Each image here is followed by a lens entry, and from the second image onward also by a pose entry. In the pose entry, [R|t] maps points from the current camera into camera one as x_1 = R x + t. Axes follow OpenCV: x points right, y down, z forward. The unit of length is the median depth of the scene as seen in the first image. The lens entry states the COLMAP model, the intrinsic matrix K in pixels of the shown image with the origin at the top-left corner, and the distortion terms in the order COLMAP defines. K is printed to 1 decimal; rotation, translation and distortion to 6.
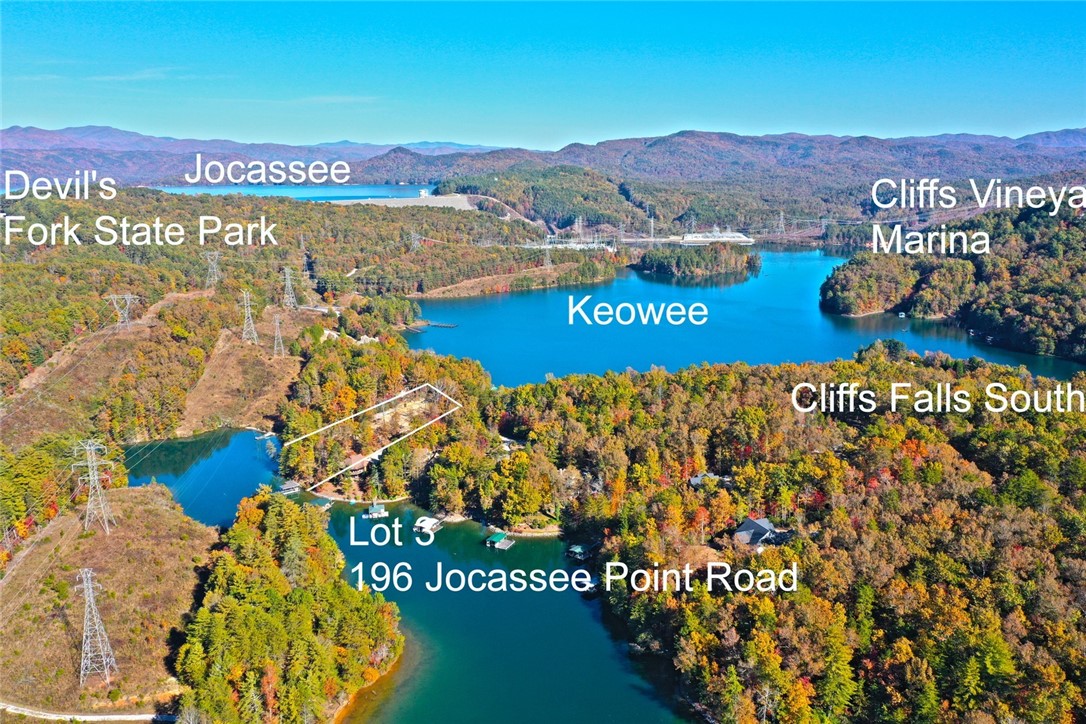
lens RADIAL K [[869.4, 0, 543.0], [0, 869.4, 362.0], [0, 0, 1]] dist [0.020489, 0.001434]
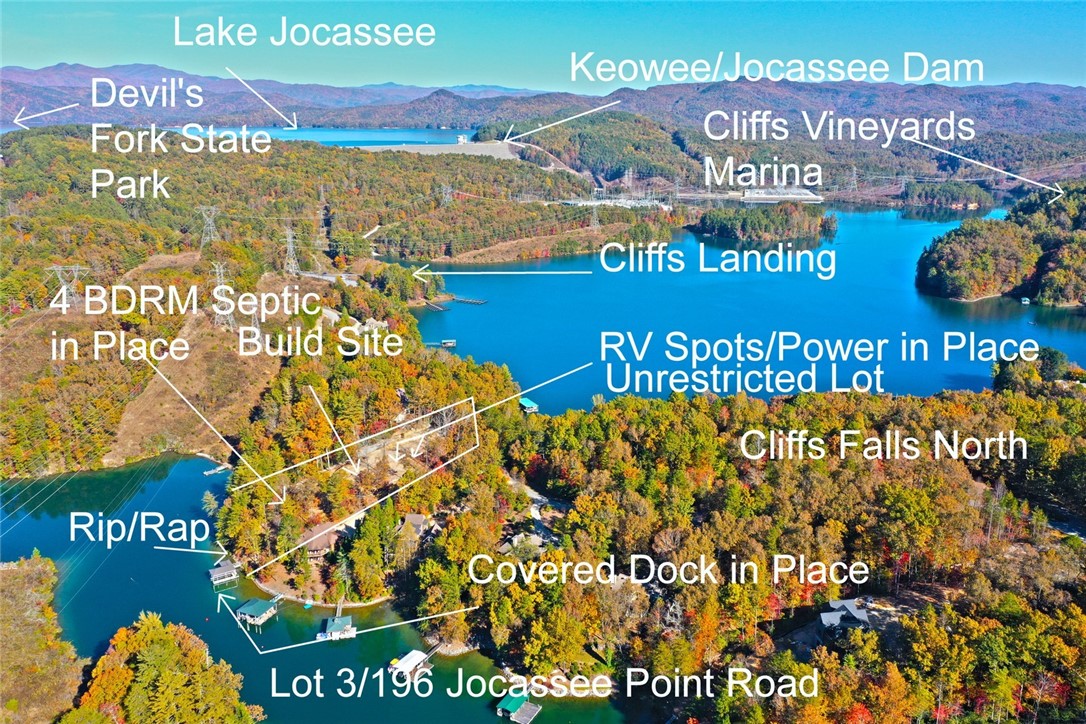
lens RADIAL K [[869.4, 0, 543.0], [0, 869.4, 362.0], [0, 0, 1]] dist [0.020489, 0.001434]
pose [[0.998563, 0.027961, -0.045724, -0.003528], [-0.025224, 0.997917, 0.059370, -0.032377], [0.047289, -0.058132, 0.997188, 0.145135]]
